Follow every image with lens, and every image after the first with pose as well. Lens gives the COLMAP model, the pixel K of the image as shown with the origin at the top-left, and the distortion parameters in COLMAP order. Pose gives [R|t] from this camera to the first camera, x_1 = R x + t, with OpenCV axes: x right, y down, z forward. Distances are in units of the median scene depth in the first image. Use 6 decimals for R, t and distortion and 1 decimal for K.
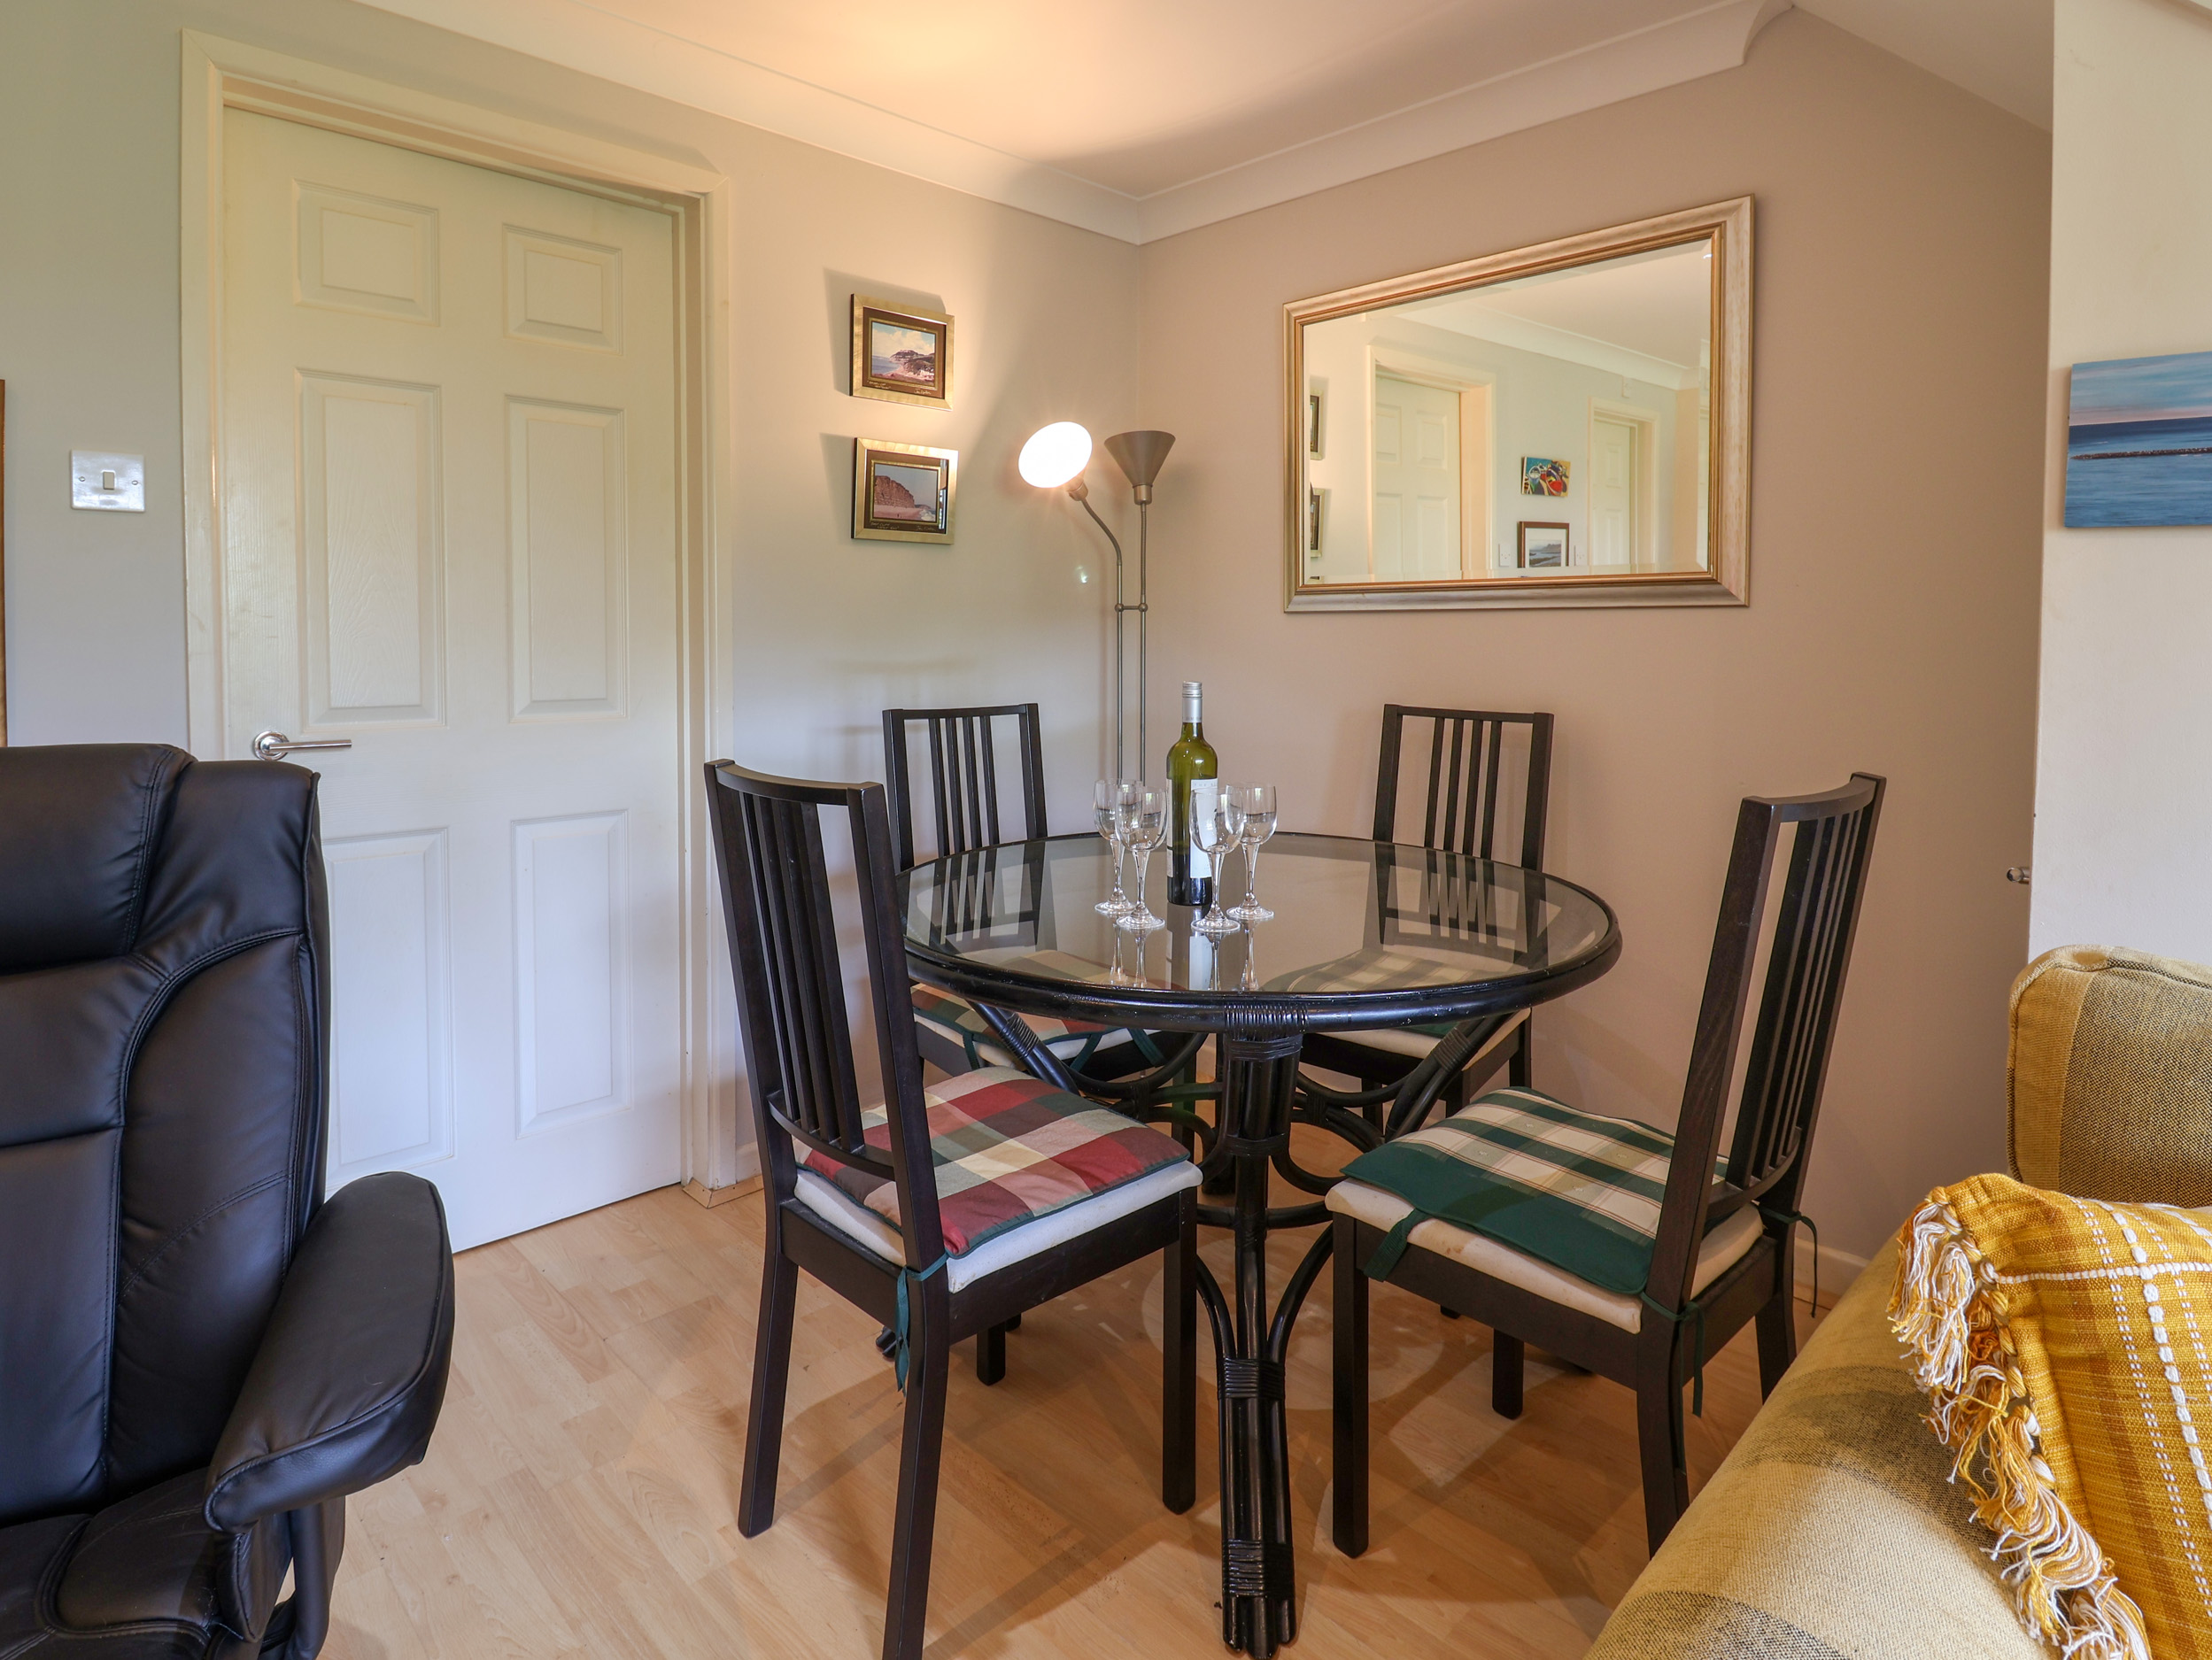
lens RADIAL K [[1156.0, 0, 1111.9], [0, 1156.0, 665.9], [0, 0, 1]] dist [-0.010625, -0.001020]
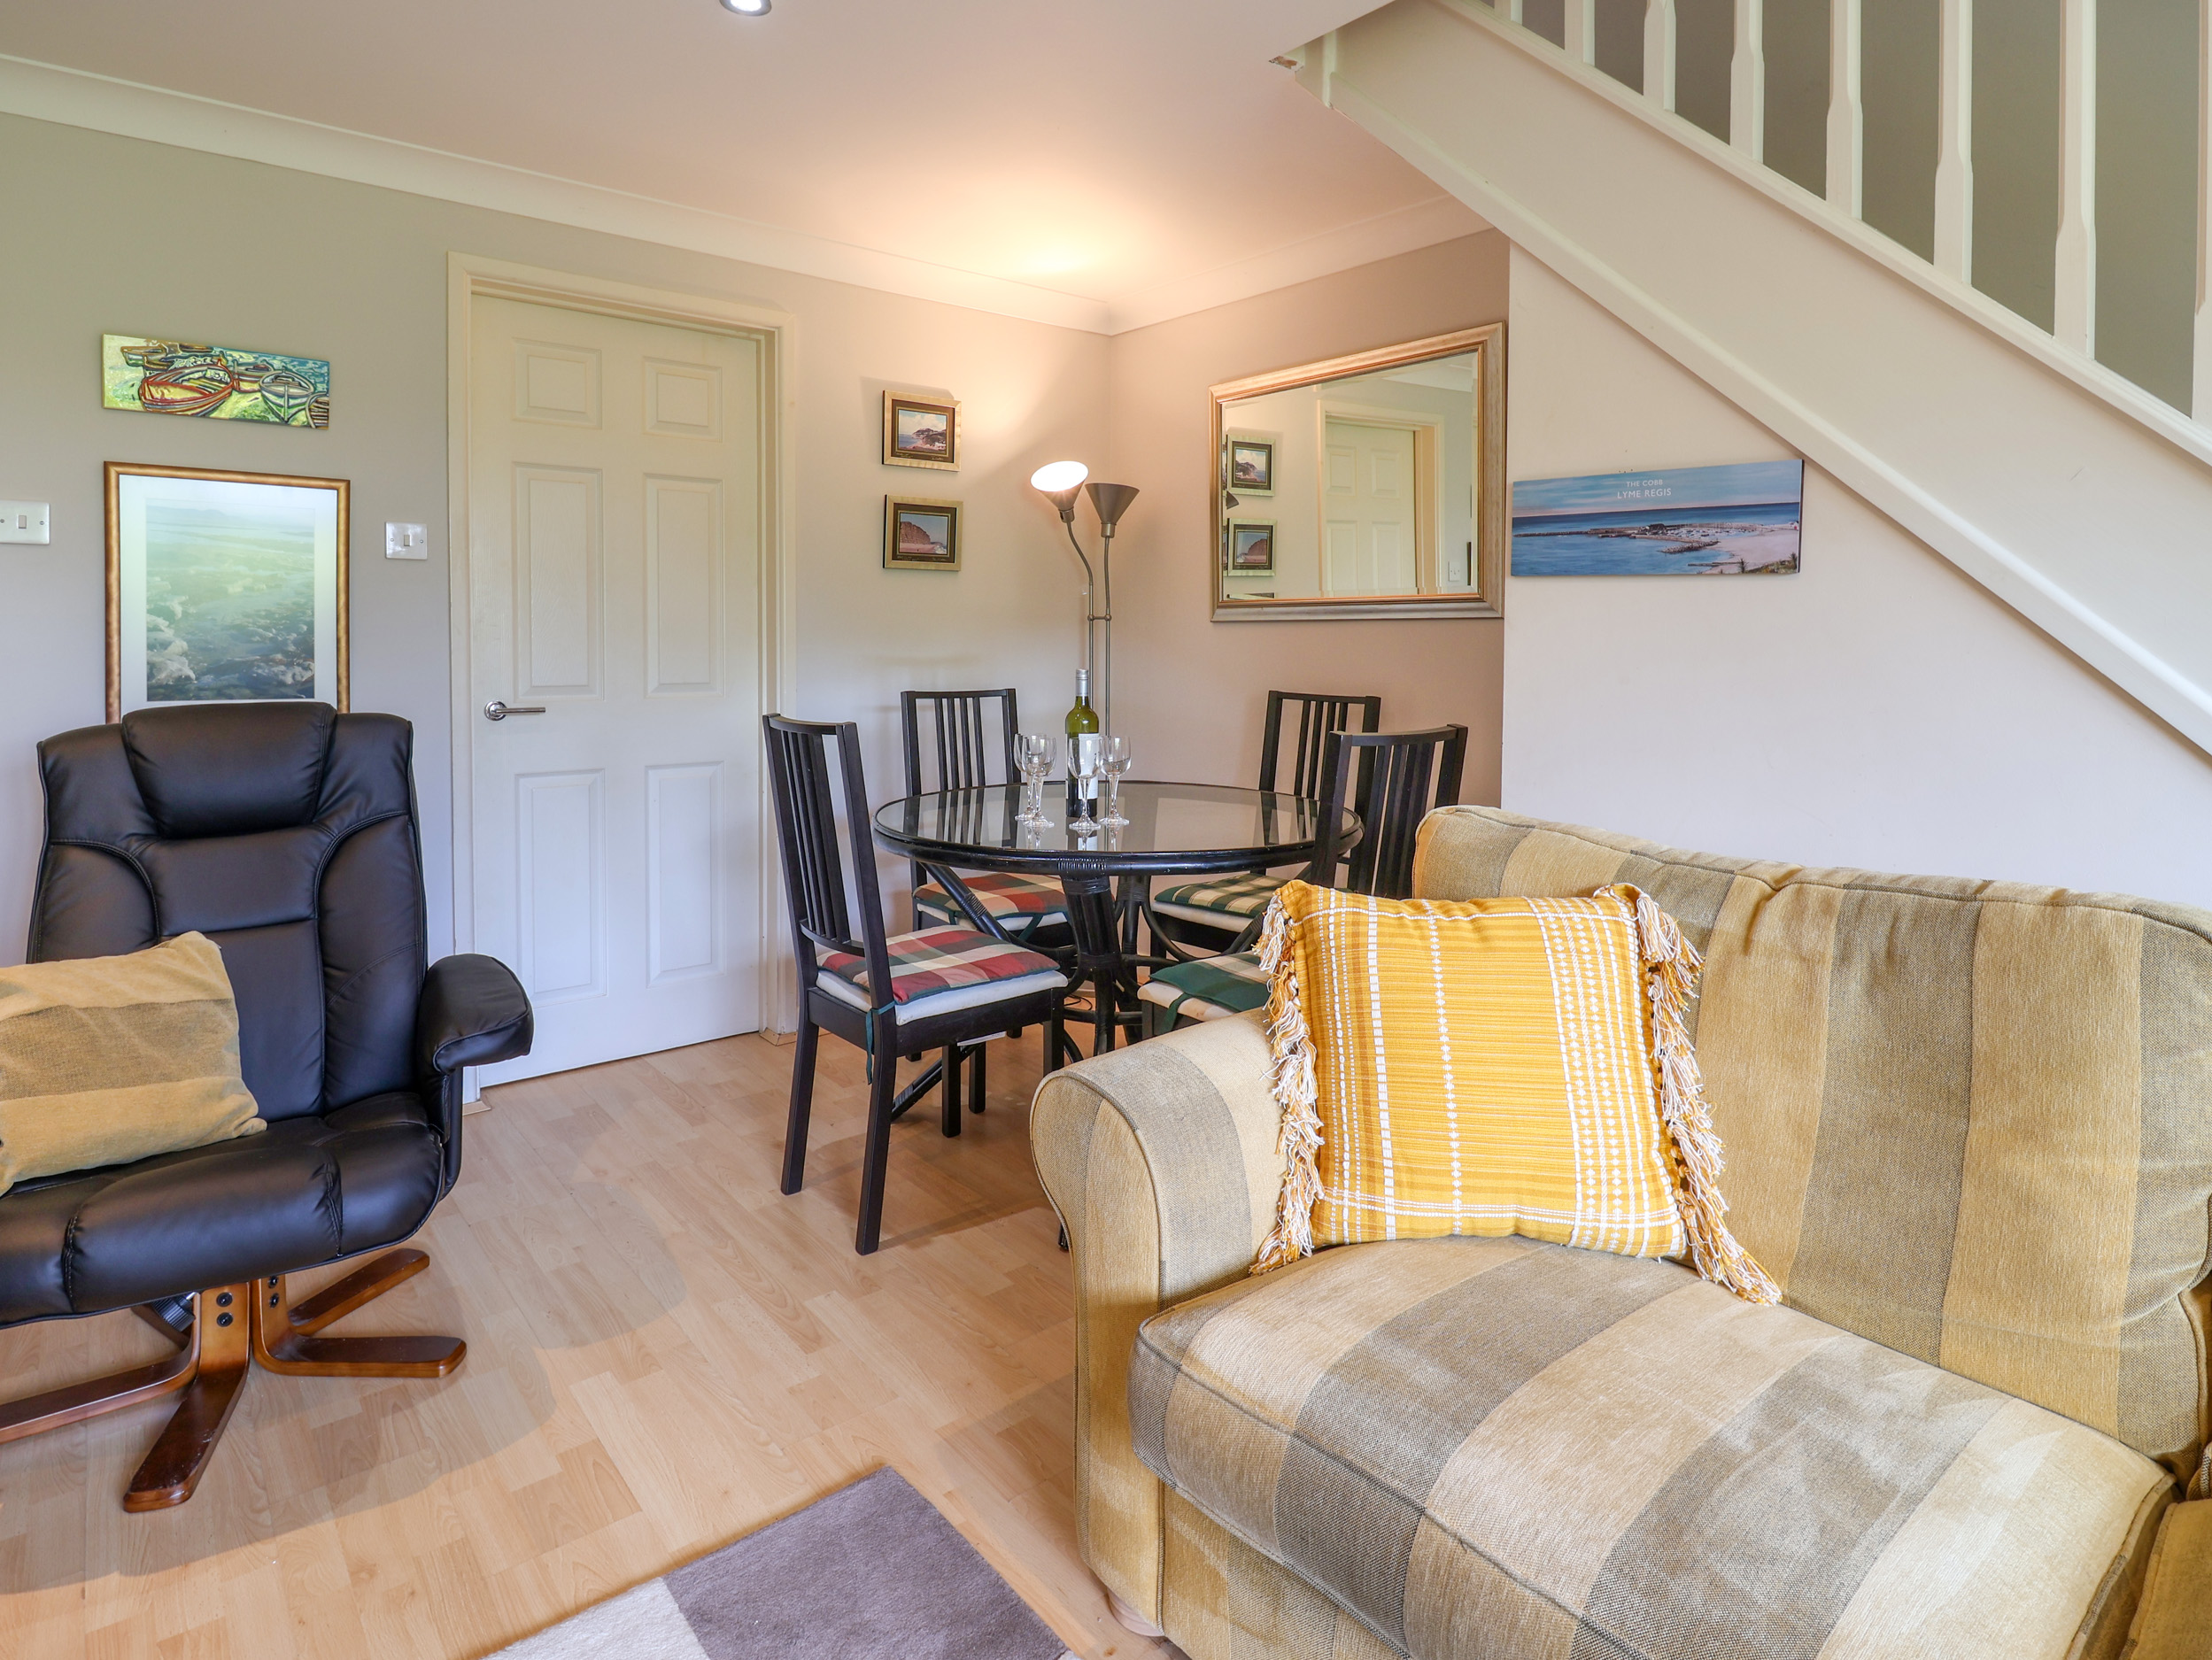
lens RADIAL K [[1202.3, 0, 1109.7], [0, 1202.3, 666.6], [0, 0, 1]] dist [-0.014555, -0.001444]
pose [[0.994969, 0.003974, -0.100107, 0.227501], [-0.004480, 0.999978, -0.004825, 0.015487], [0.100085, 0.005249, 0.994965, -0.479957]]
